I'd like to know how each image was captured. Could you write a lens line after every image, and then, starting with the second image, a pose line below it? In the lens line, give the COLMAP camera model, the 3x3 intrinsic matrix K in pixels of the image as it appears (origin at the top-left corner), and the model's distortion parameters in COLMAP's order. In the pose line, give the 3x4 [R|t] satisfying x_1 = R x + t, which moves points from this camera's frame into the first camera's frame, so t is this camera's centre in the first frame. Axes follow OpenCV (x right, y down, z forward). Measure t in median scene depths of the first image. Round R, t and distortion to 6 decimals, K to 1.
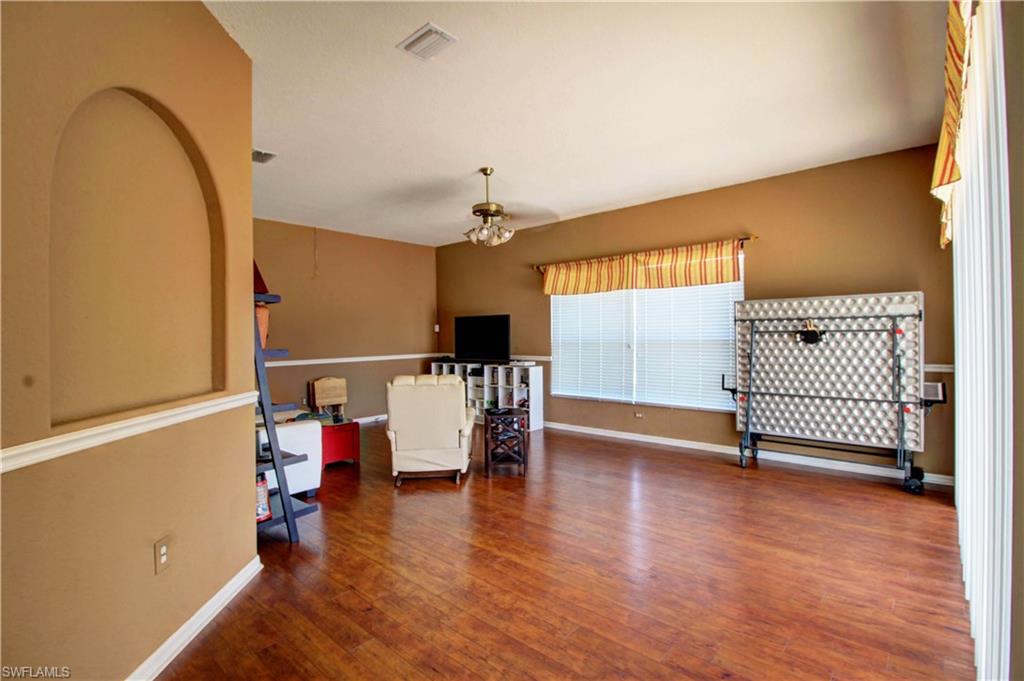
lens RADIAL K [[475.7, 0, 515.6], [0, 475.7, 339.8], [0, 0, 1]] dist [-0.004955, -0.004827]
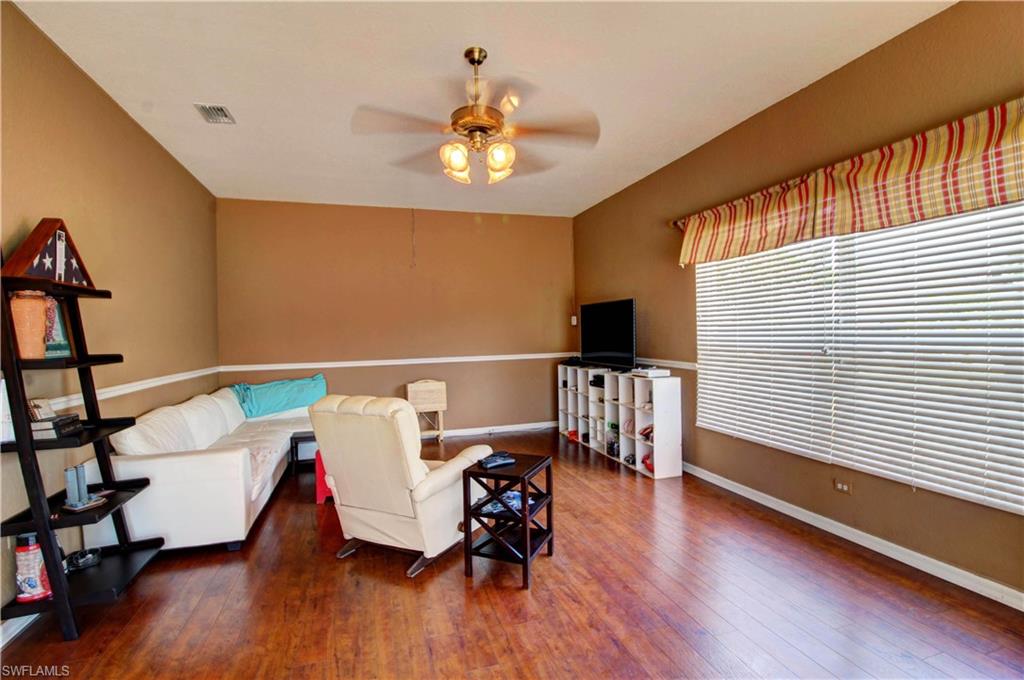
lens RADIAL K [[475.7, 0, 513.5], [0, 475.7, 339.8], [0, 0, 1]] dist [-0.004955, -0.004827]
pose [[0.860387, 0.004308, -0.509624, 0.186381], [0.004721, 0.999854, 0.016422, -0.007112], [0.509620, -0.016535, 0.860241, 0.336786]]
